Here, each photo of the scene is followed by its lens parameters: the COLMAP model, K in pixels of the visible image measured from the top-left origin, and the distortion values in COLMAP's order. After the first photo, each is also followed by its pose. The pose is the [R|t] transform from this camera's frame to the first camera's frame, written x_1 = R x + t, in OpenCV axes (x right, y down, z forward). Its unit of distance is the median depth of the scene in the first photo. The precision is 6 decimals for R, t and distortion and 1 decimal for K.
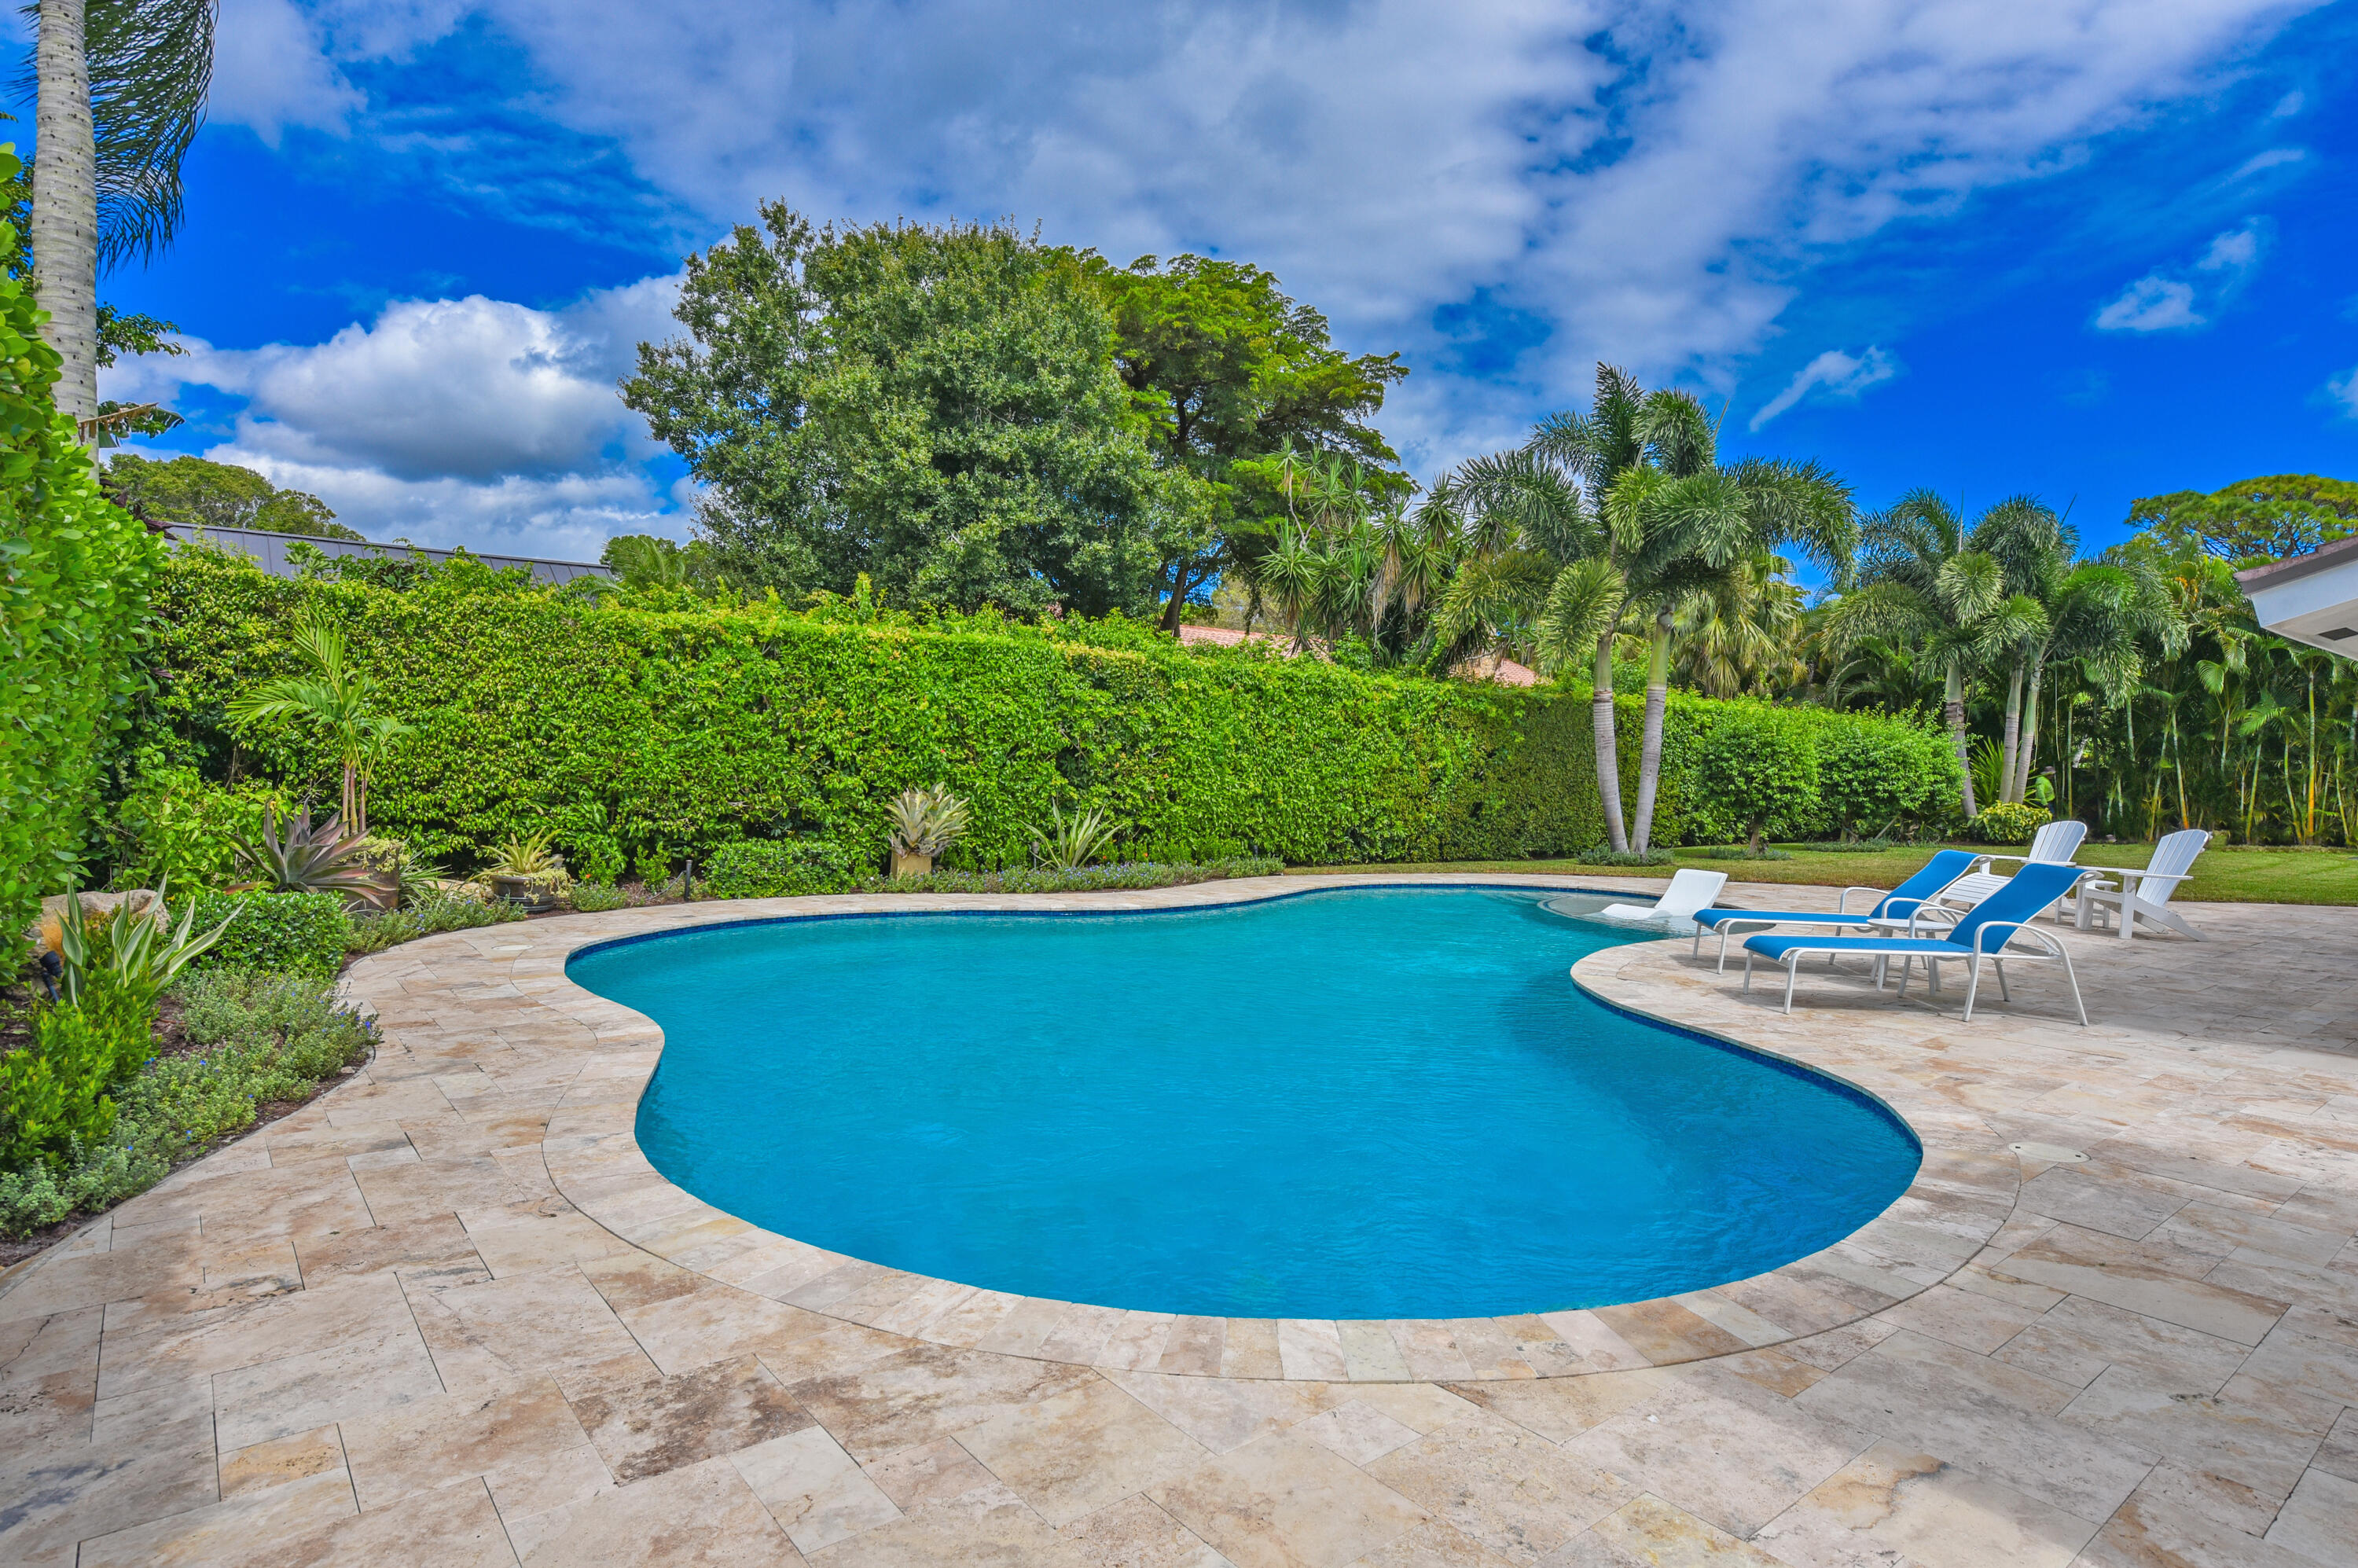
lens RADIAL K [[1277.8, 0, 1186.0], [0, 1277.8, 782.2], [0, 0, 1]] dist [-0.001305, 0.001612]
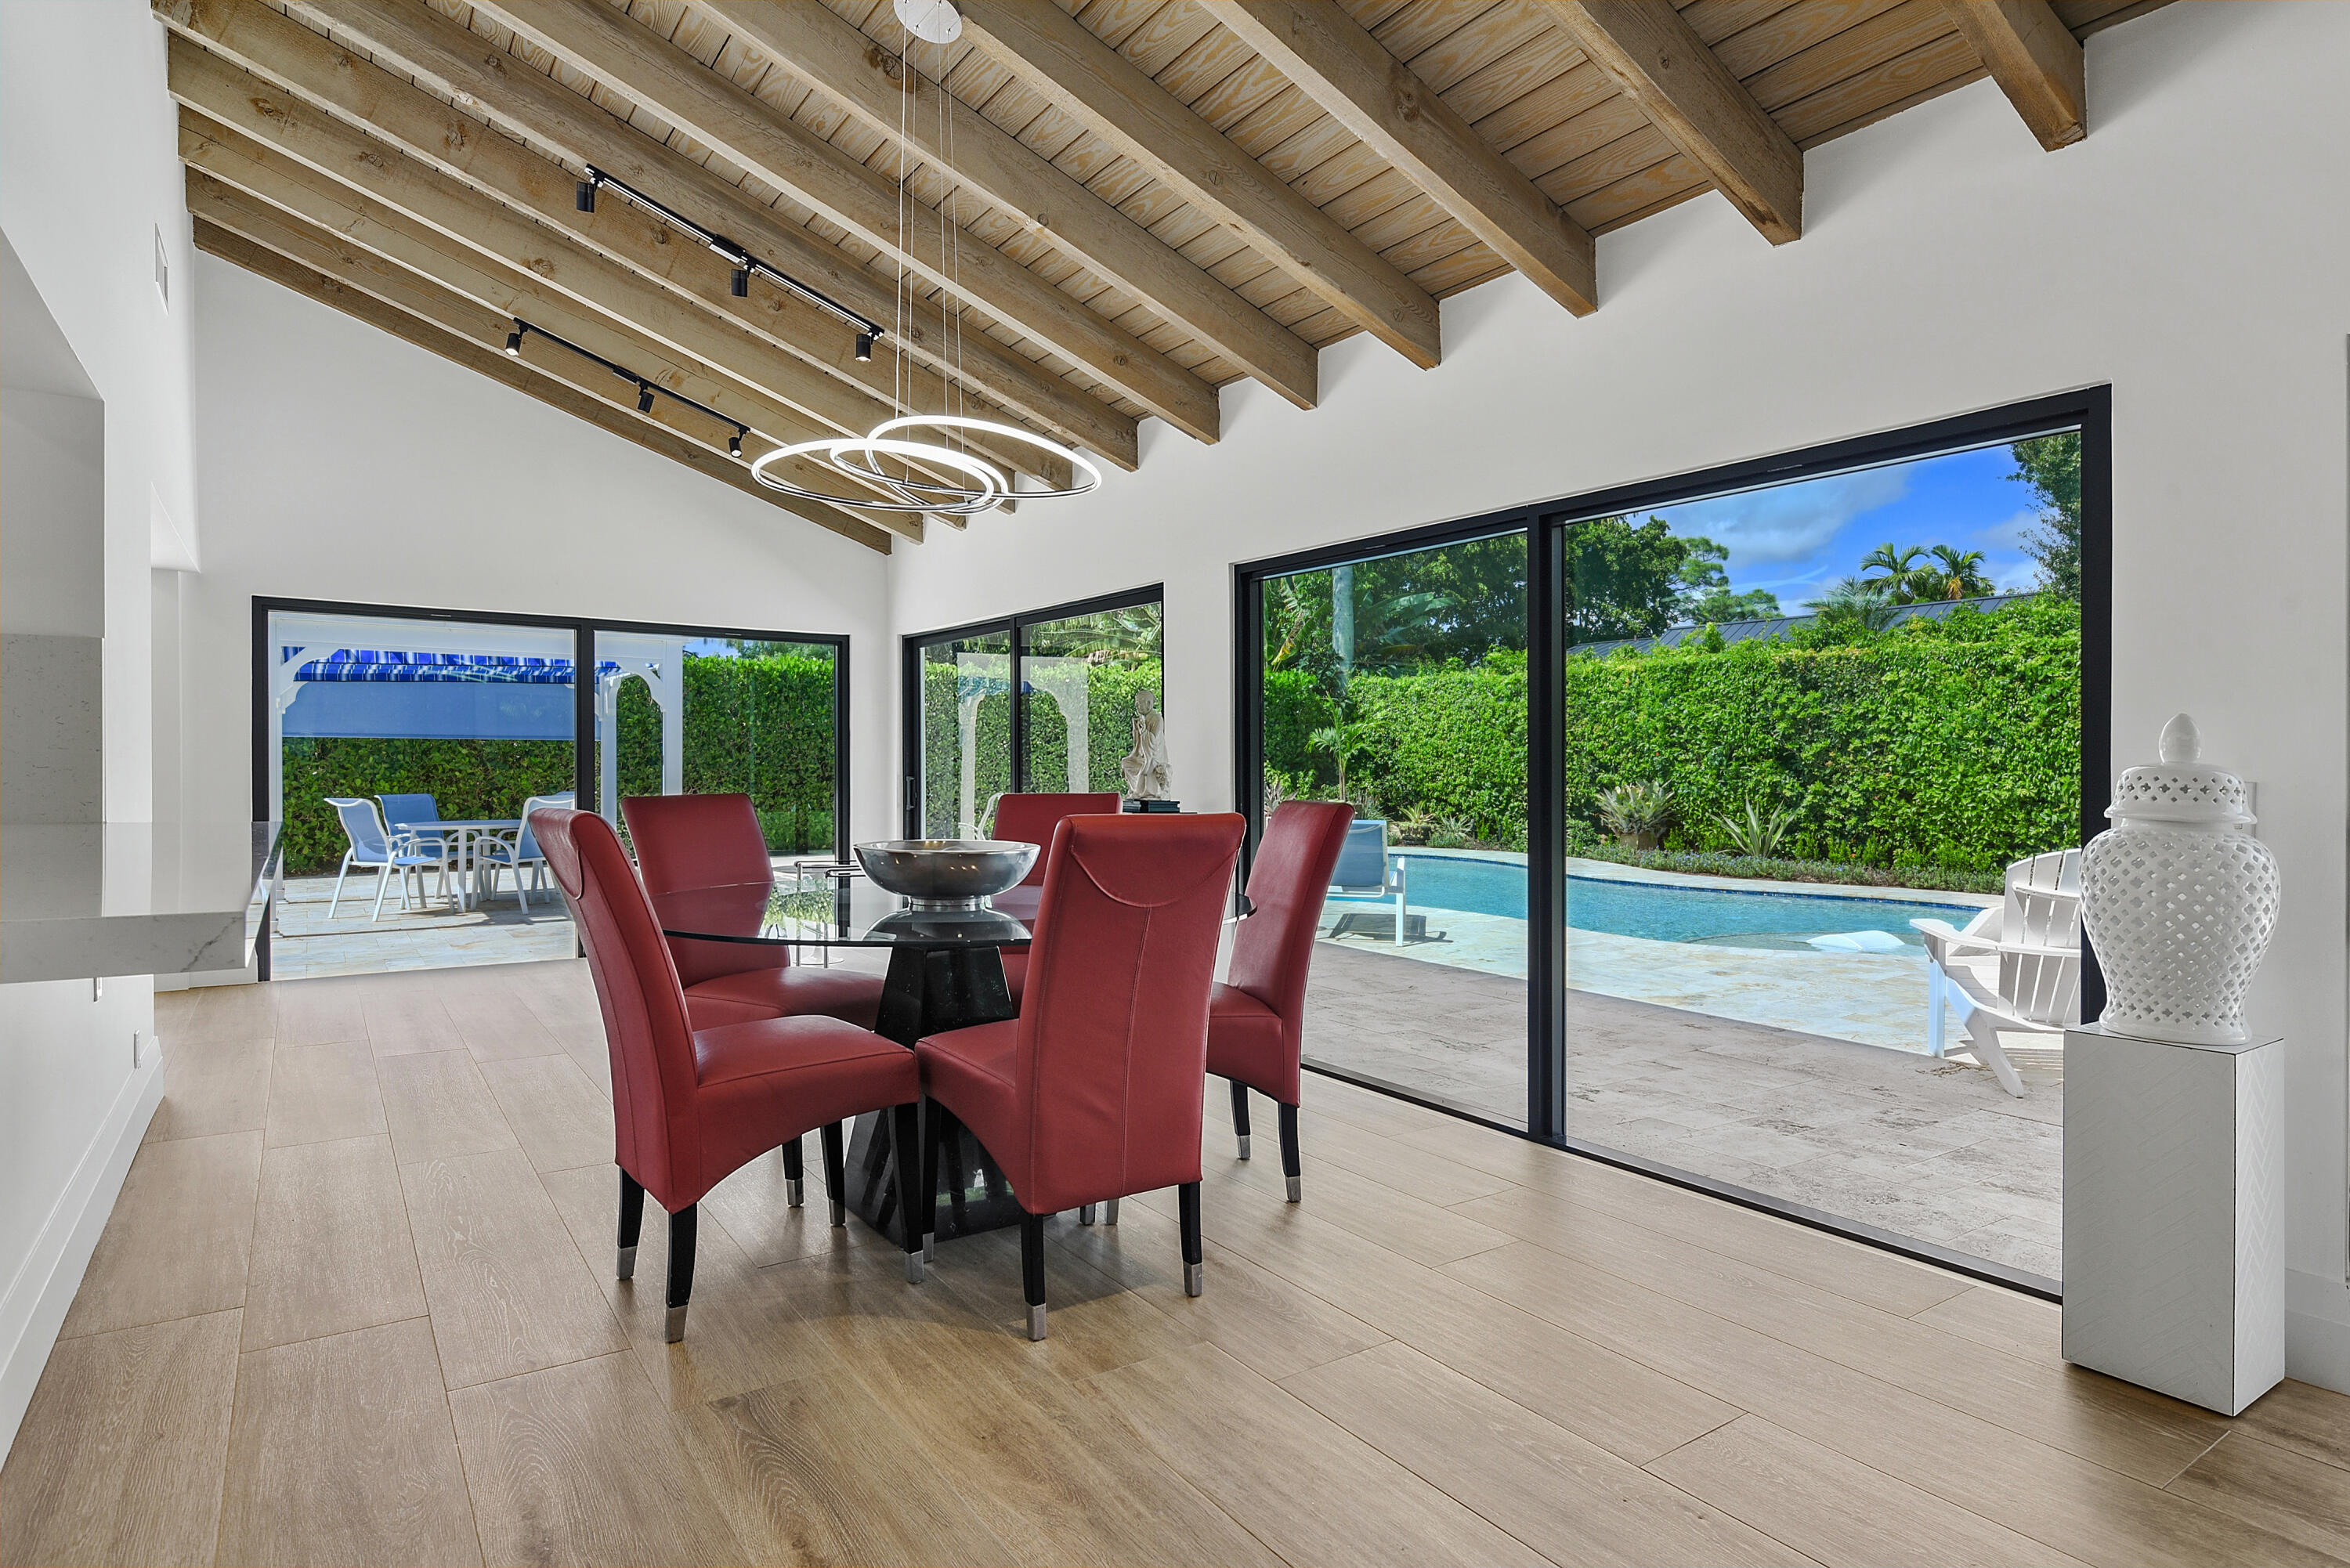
lens RADIAL K [[1261.1, 0, 1197.1], [0, 1261.1, 762.4], [0, 0, 1]] dist [-0.018465, -0.000160]
pose [[-0.058927, -0.024856, -0.997953, 1.208728], [-0.027977, 0.999338, -0.023239, 0.028790], [0.997870, 0.026551, -0.059583, 0.704231]]
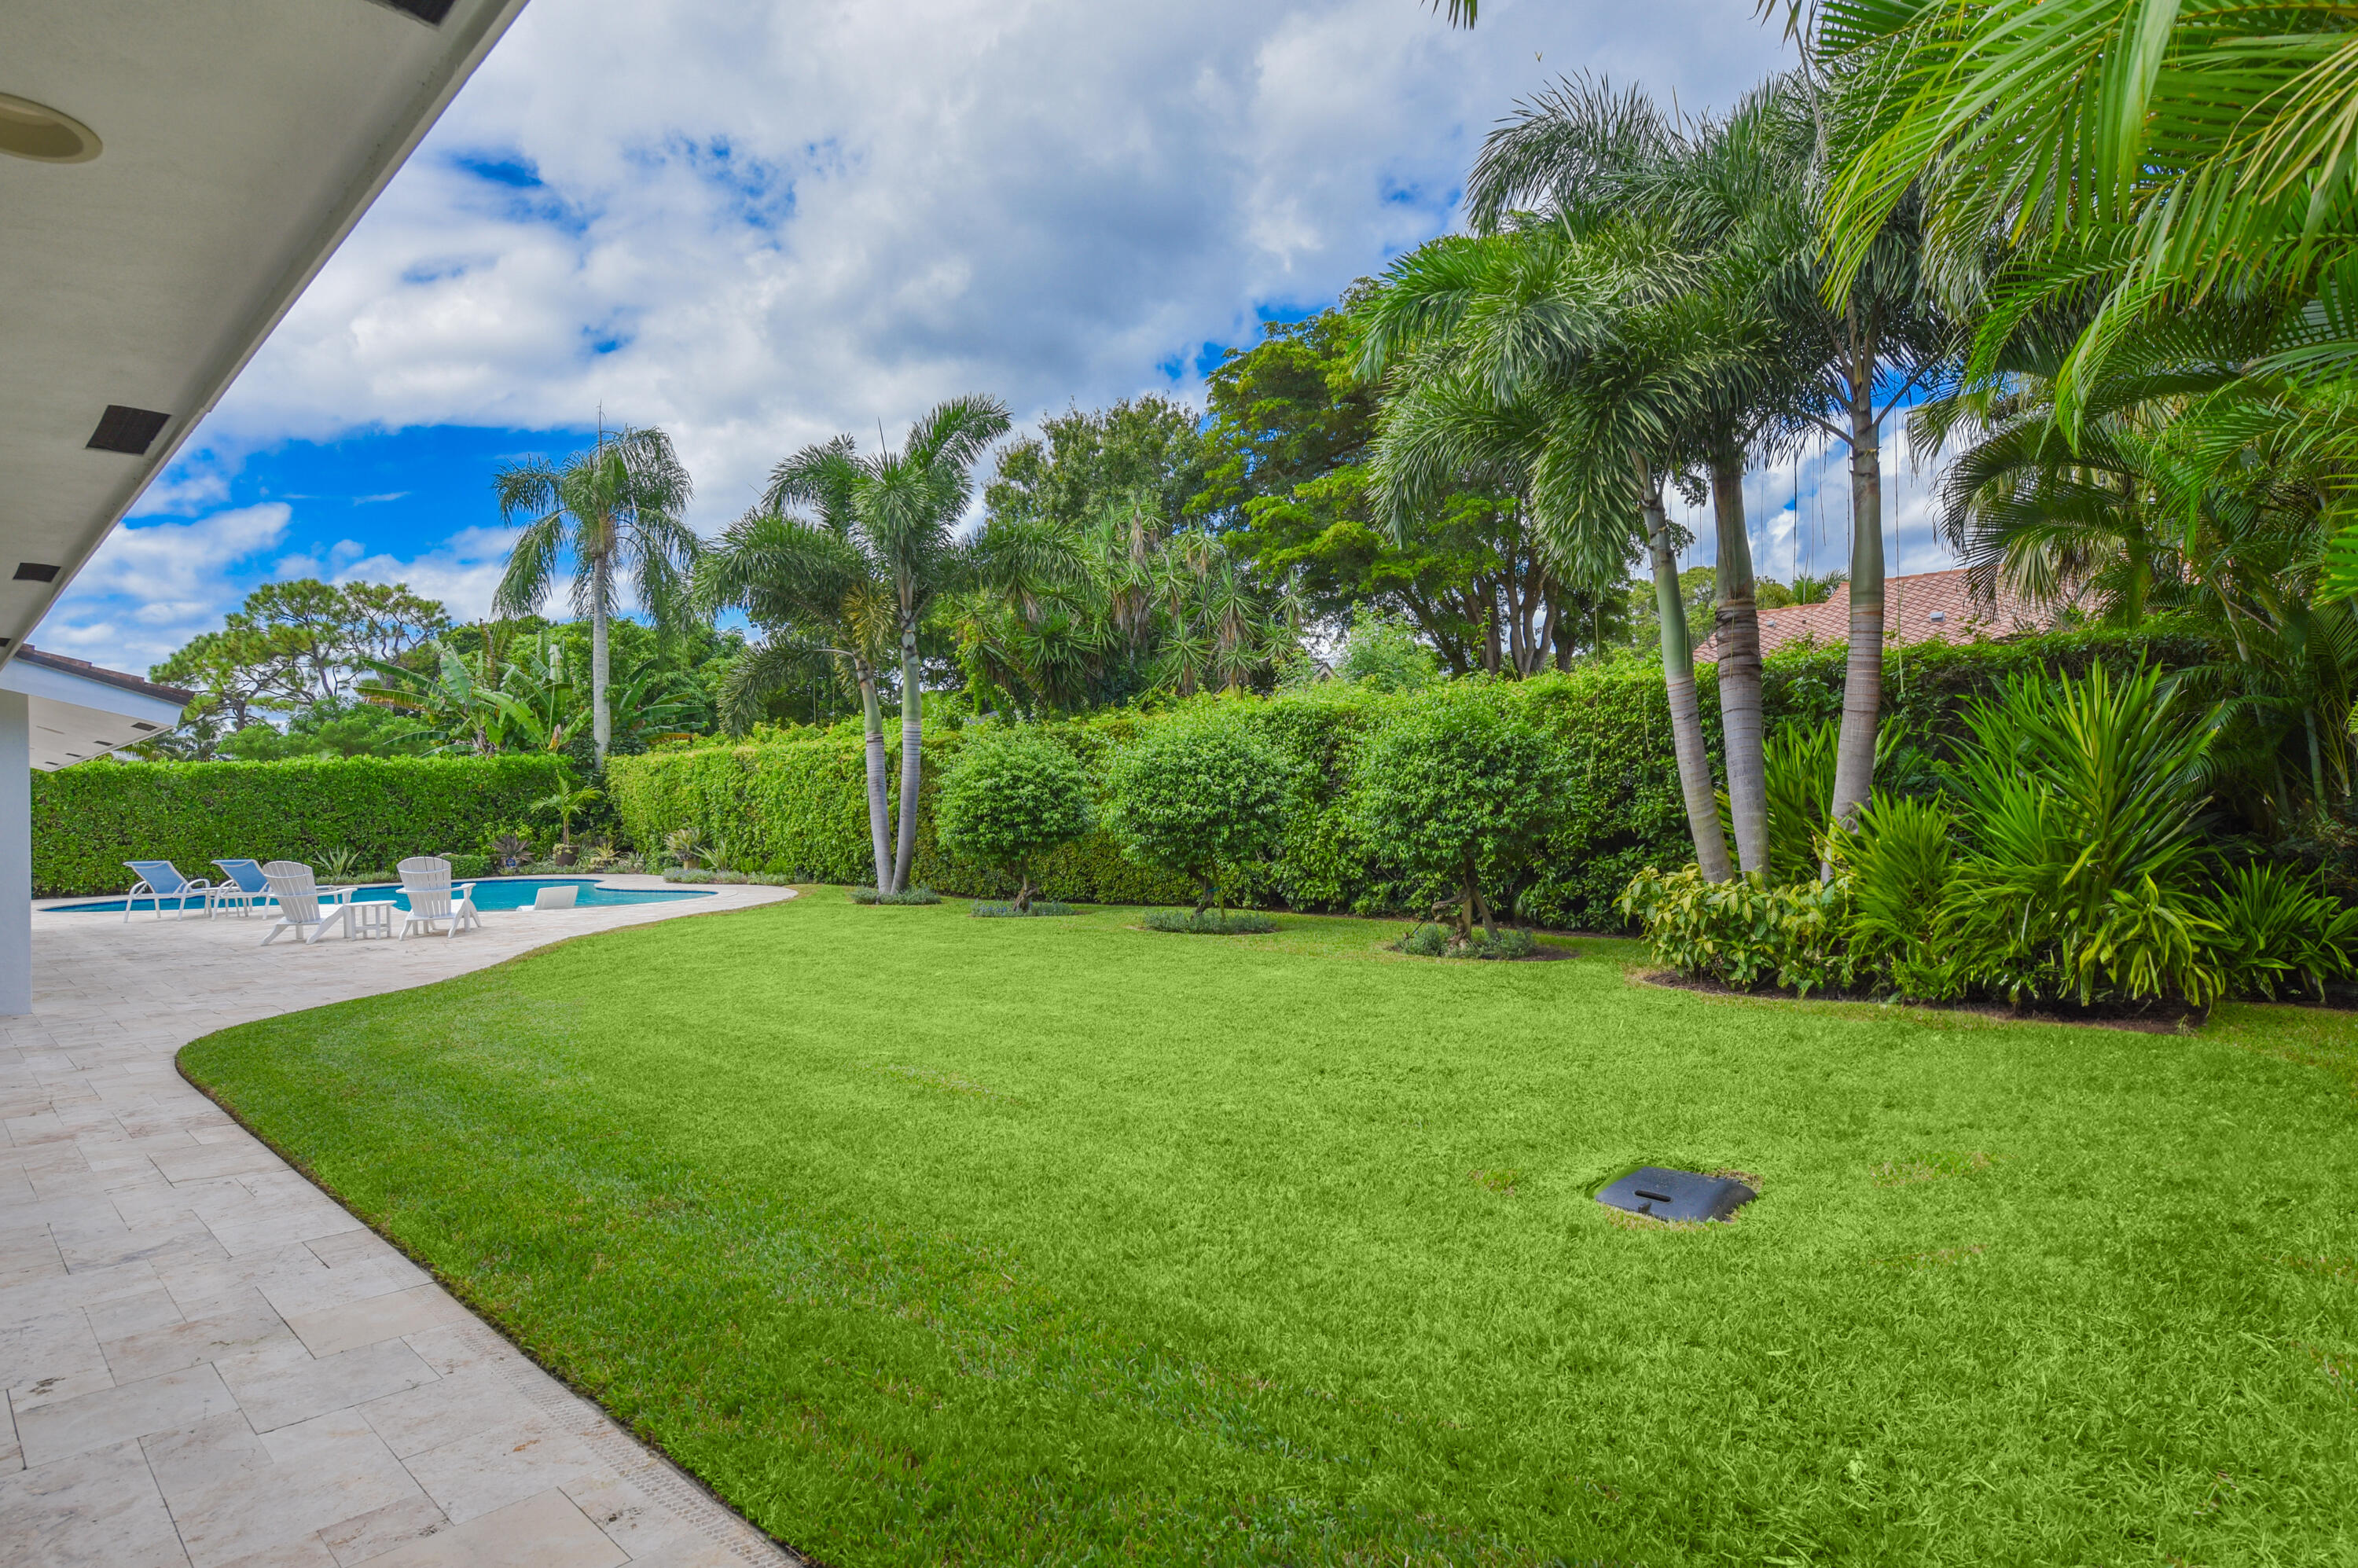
lens RADIAL K [[1277.8, 0, 1186.0], [0, 1277.8, 782.2], [0, 0, 1]] dist [-0.001305, 0.001612]
pose [[0.114031, -0.037287, -0.992777, 2.162655], [0.006689, 0.999302, -0.036764, 0.013681], [0.993455, -0.002449, 0.114201, 1.740172]]
